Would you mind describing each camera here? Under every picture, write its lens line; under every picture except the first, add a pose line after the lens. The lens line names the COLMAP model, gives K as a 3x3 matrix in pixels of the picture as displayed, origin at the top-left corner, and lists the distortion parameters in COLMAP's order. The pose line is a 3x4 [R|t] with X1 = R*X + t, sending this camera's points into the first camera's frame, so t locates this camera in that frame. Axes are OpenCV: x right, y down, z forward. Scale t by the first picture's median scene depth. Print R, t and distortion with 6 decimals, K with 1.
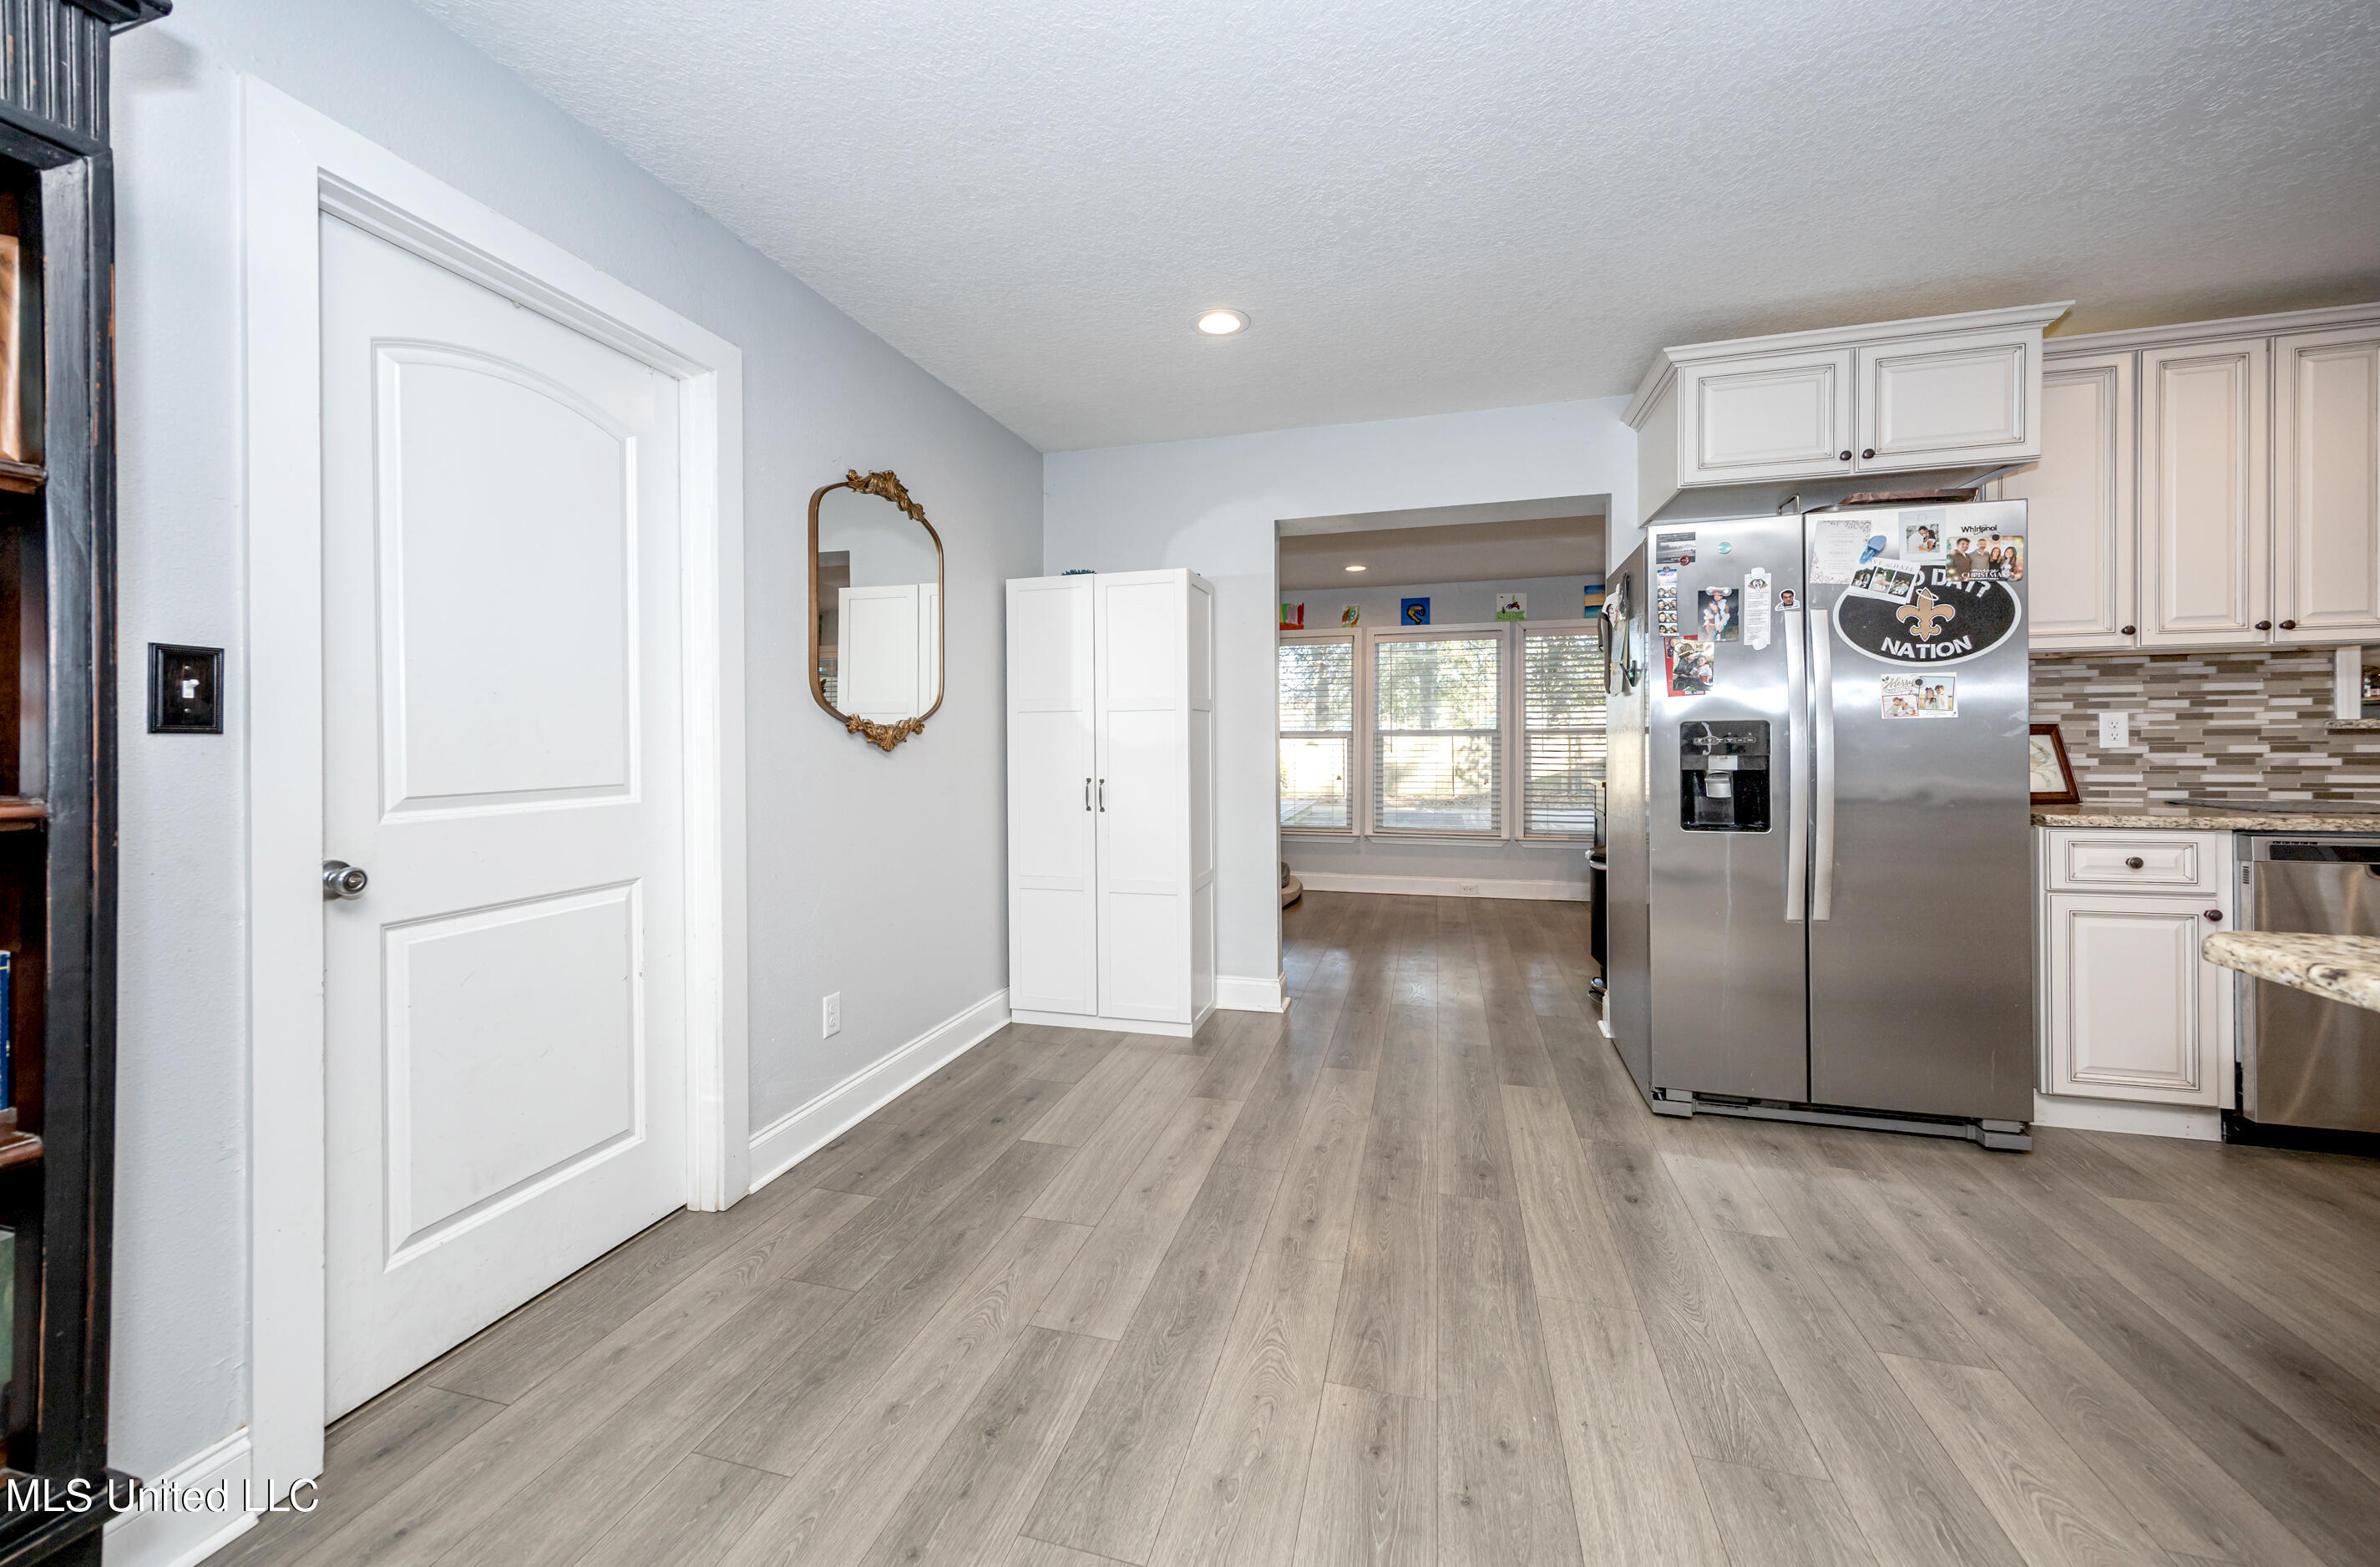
lens RADIAL K [[941.4, 0, 1190.7], [0, 941.4, 744.2], [0, 0, 1]] dist [-0.000312, -0.000776]
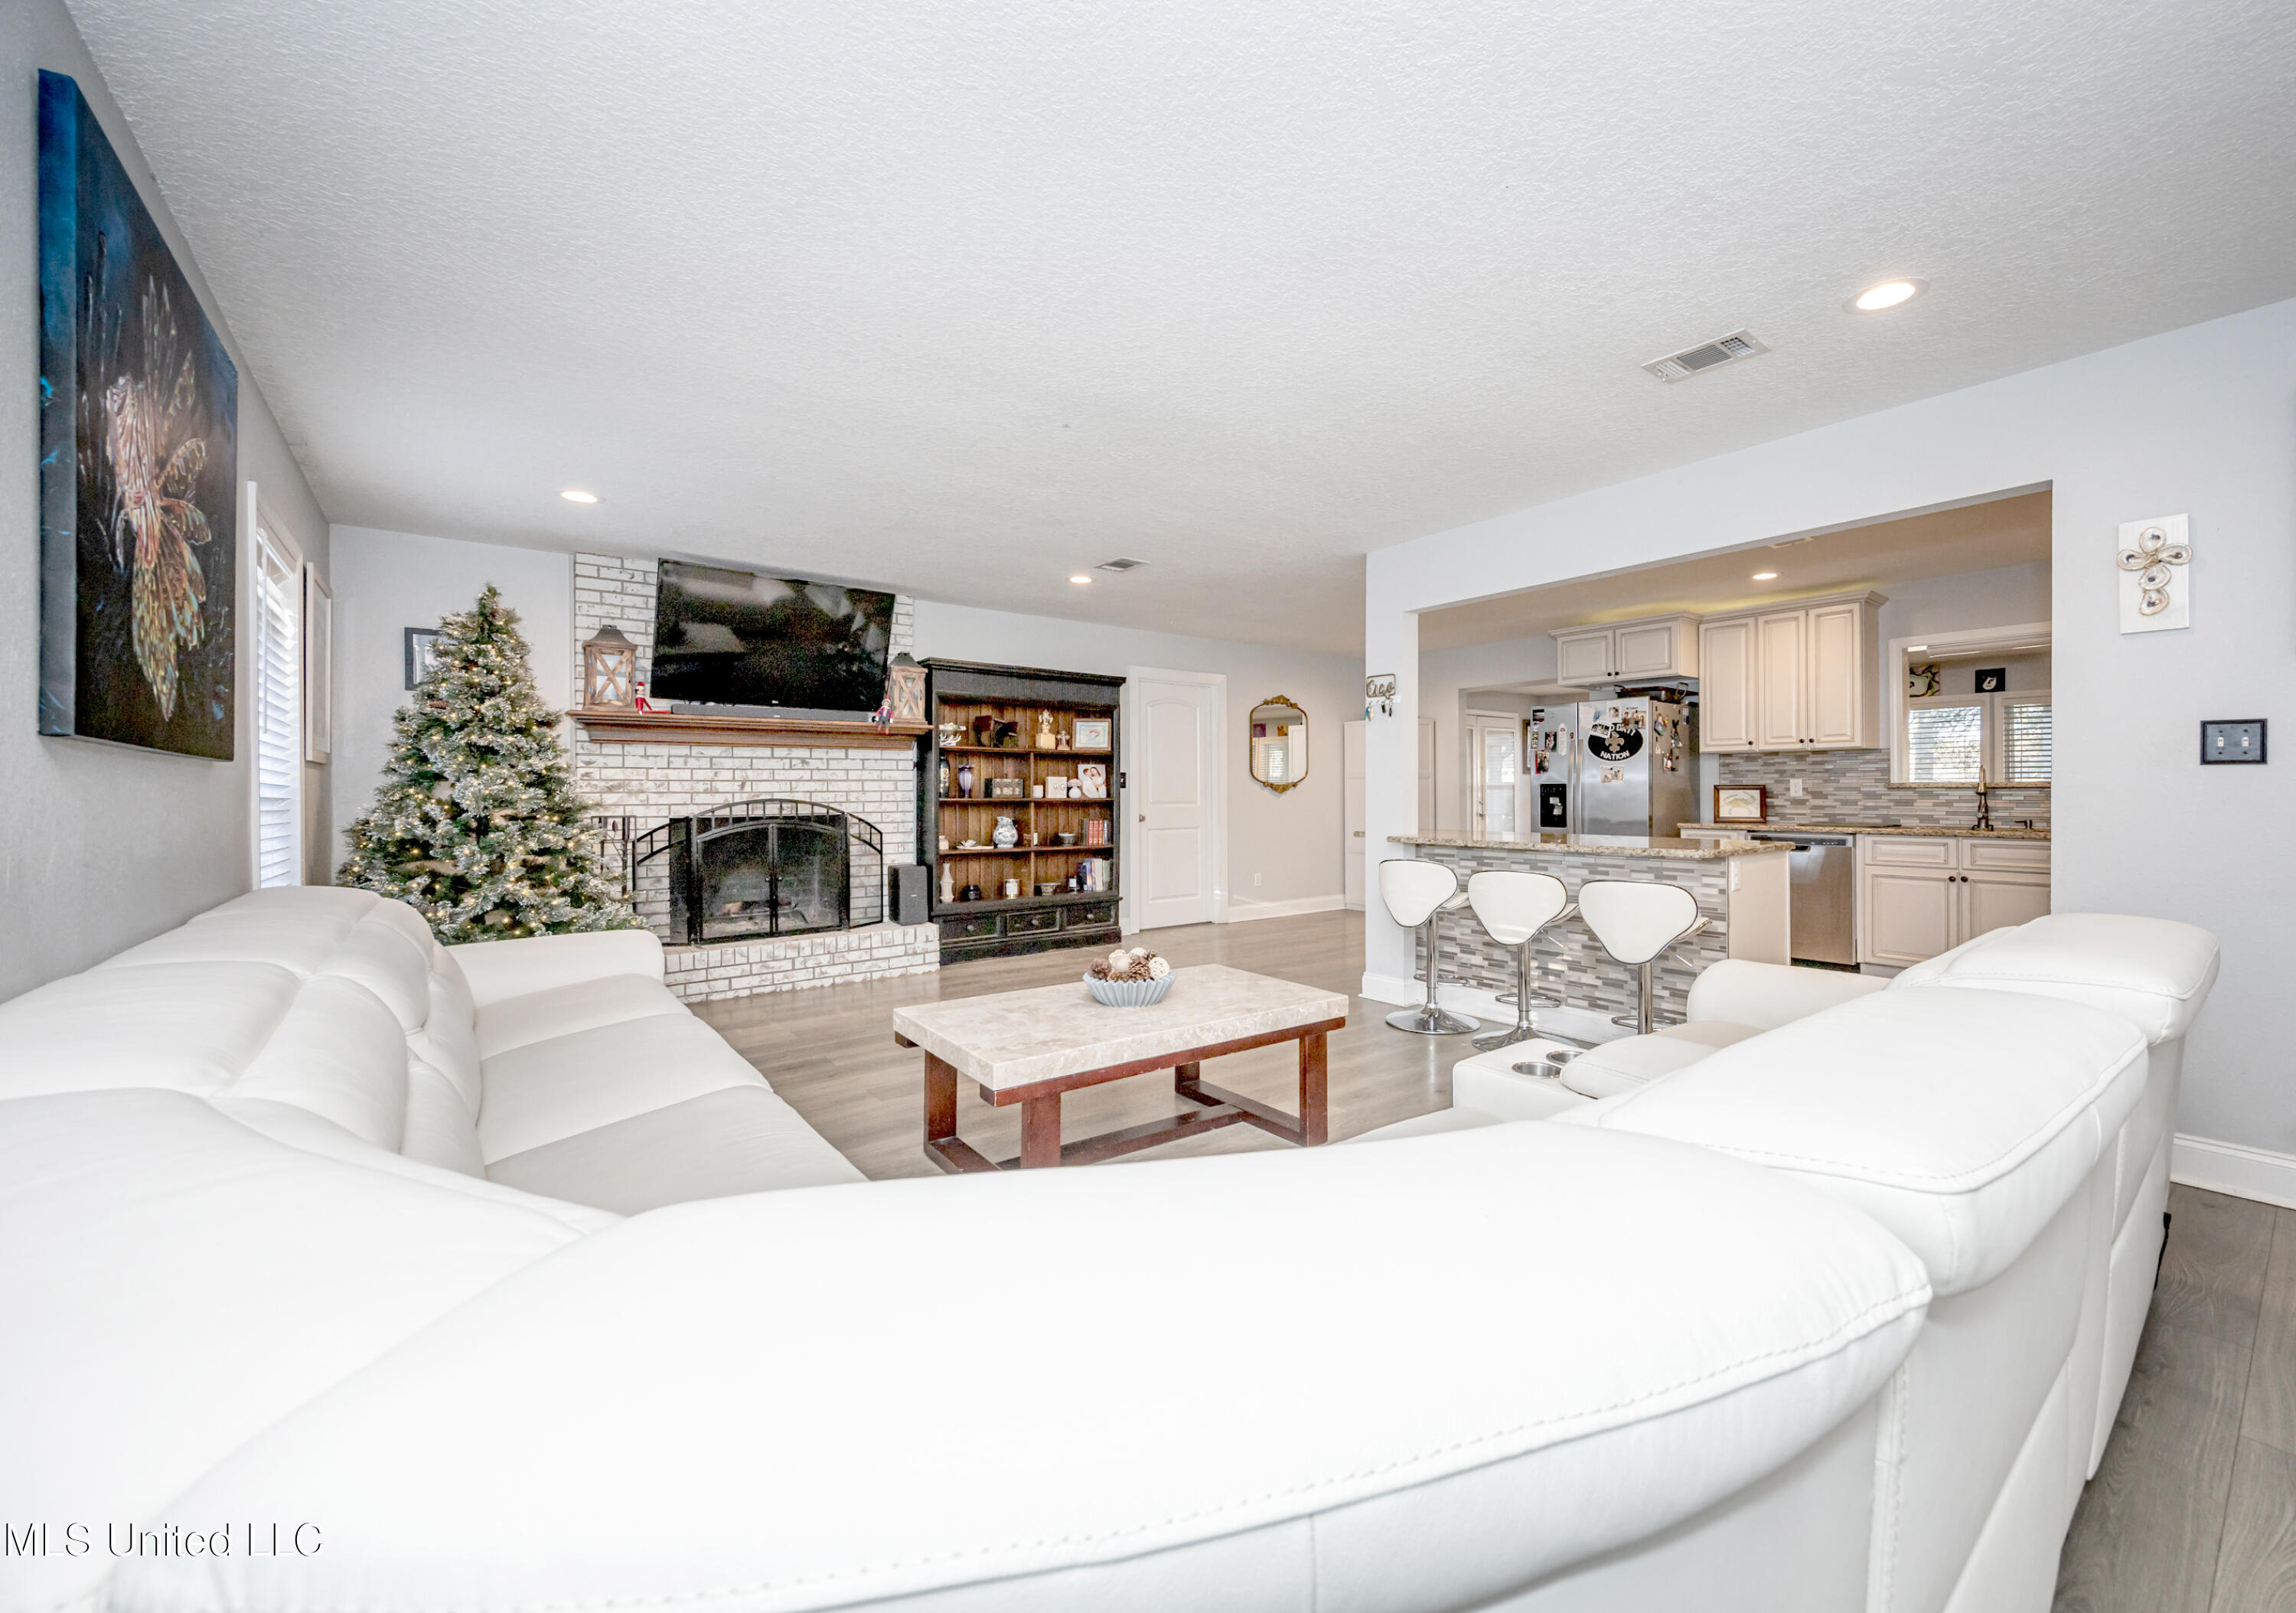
lens RADIAL K [[916.0, 0, 1158.0], [0, 916.0, 793.5], [0, 0, 1]] dist [0.000037, 0.000001]
pose [[0.779466, 0.007914, -0.626395, 1.273959], [-0.006870, 0.999968, 0.004085, -0.001120], [0.626407, 0.001120, 0.779495, -1.576577]]
